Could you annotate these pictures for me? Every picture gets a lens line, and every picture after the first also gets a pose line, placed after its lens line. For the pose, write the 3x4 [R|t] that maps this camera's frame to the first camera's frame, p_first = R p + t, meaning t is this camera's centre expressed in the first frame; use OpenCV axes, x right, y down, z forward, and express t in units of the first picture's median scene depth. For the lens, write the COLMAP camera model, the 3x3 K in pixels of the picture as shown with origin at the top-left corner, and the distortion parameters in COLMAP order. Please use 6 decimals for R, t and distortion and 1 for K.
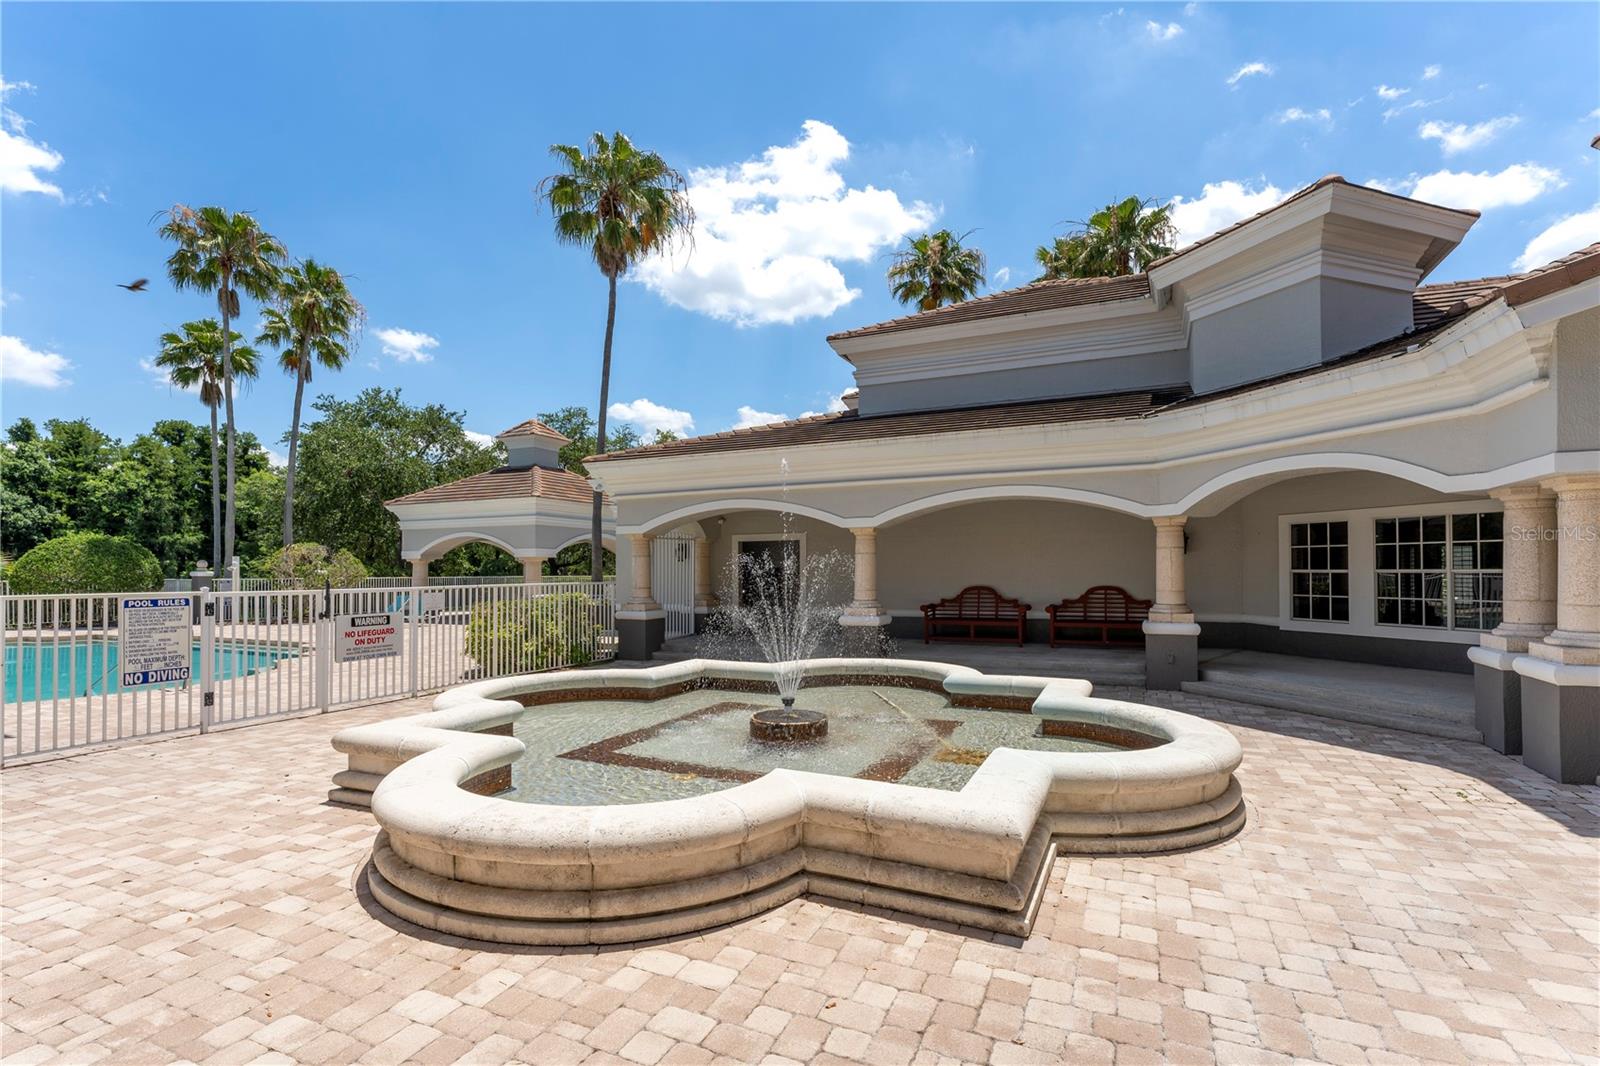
lens RADIAL K [[736.4, 0, 799.3], [0, 736.4, 560.6], [0, 0, 1]] dist [0.000526, -0.000198]
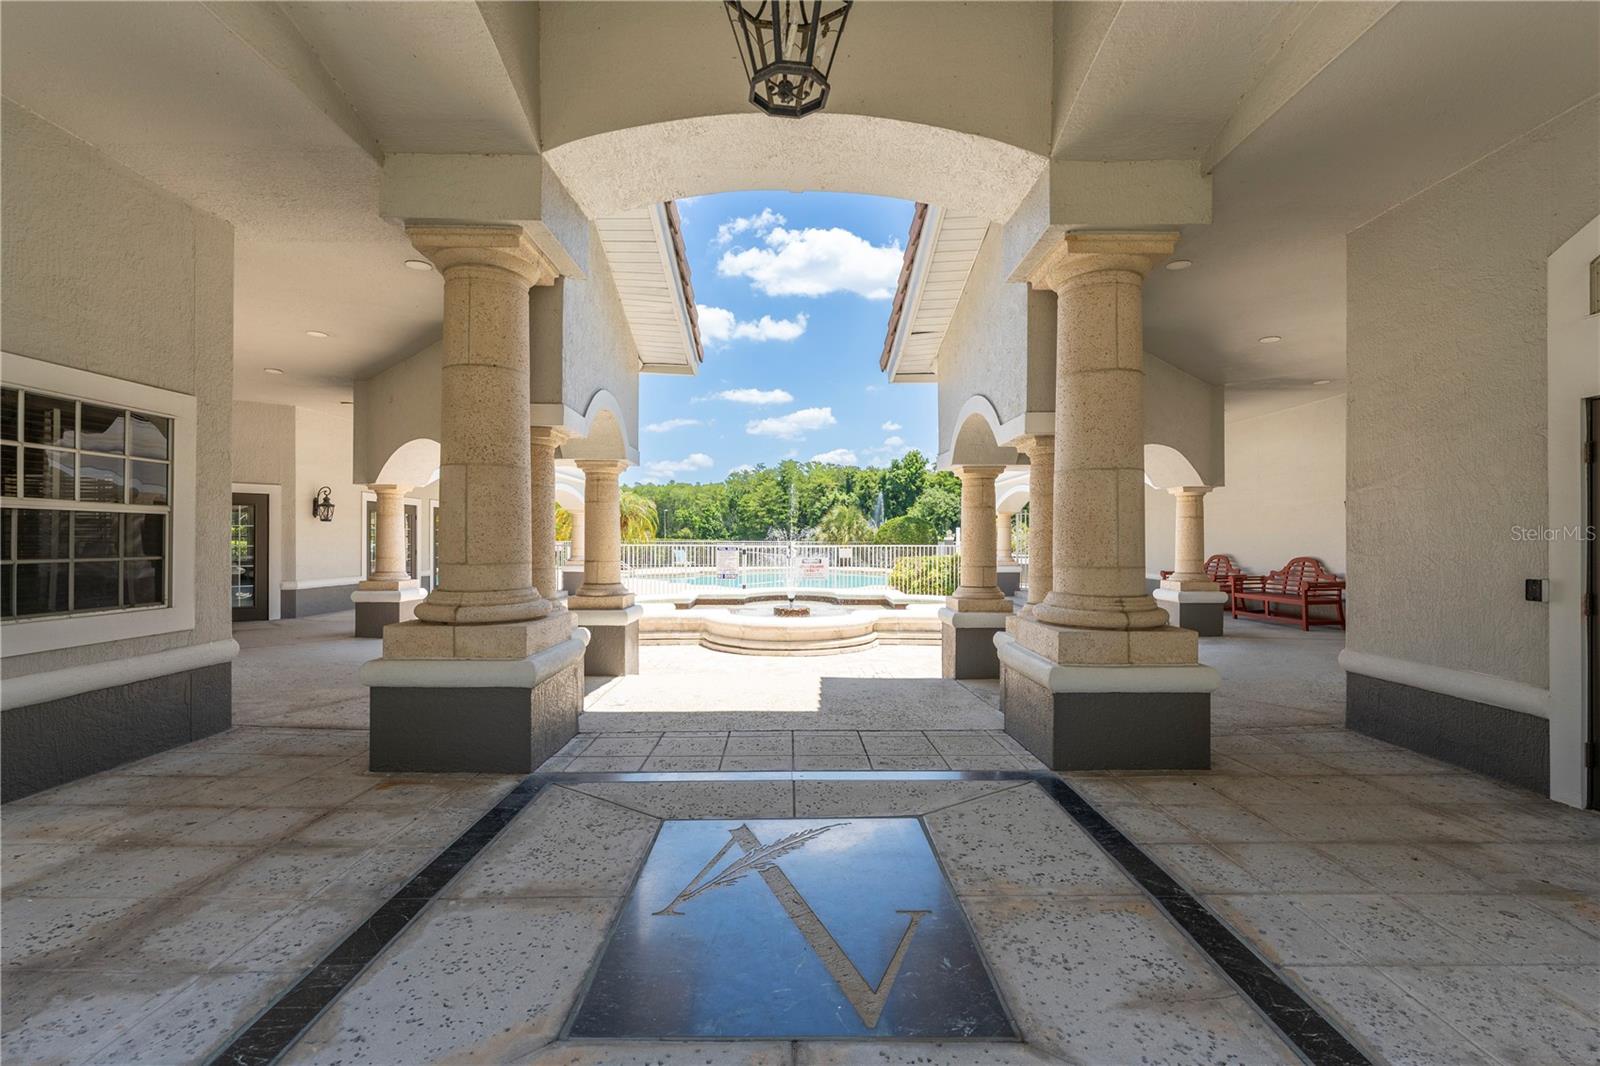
lens RADIAL K [[720.9, 0, 802.6], [0, 720.9, 536.5], [0, 0, 1]] dist [-0.000186, -0.000670]
pose [[0.438762, 0.003012, -0.898598, 0.846251], [0.009315, 0.999925, 0.007900, -0.002778], [0.898555, -0.011837, 0.438702, 0.053392]]
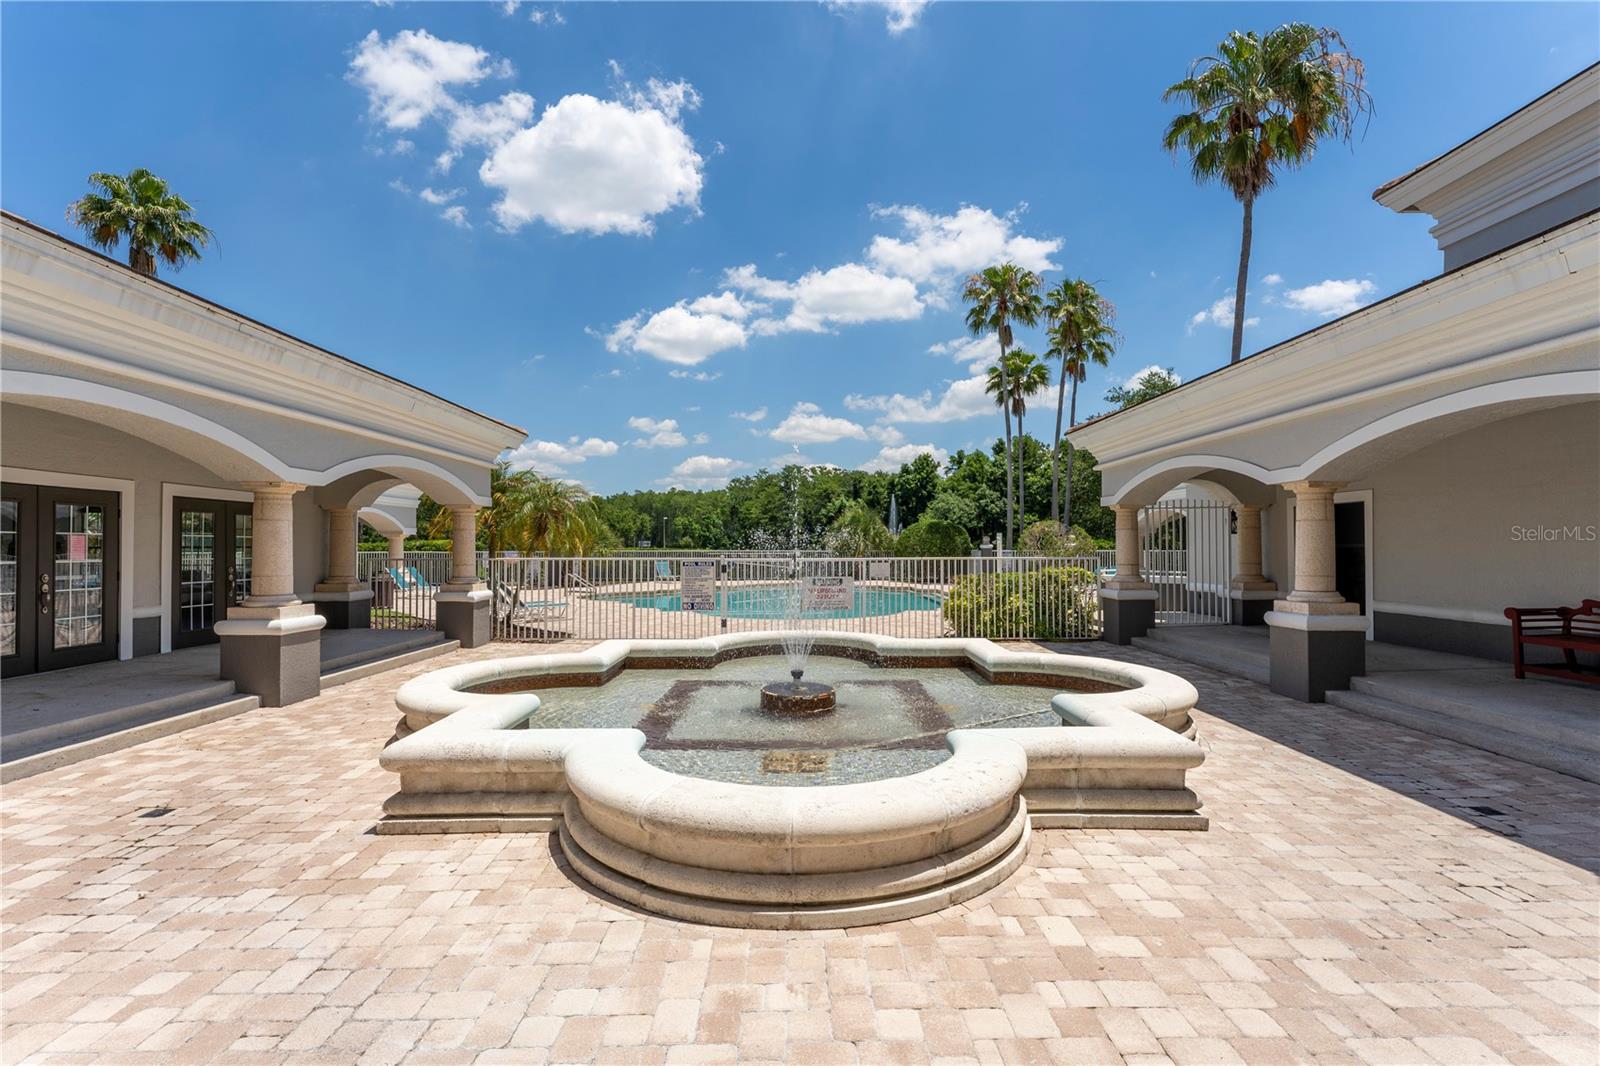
lens RADIAL K [[720.9, 0, 802.6], [0, 720.9, 536.5], [0, 0, 1]] dist [-0.000186, -0.000670]
pose [[0.433596, -0.009327, -0.901059, 0.406337], [0.013207, 0.999905, -0.003995, 0.001439], [0.901011, -0.010168, 0.433678, 0.258903]]
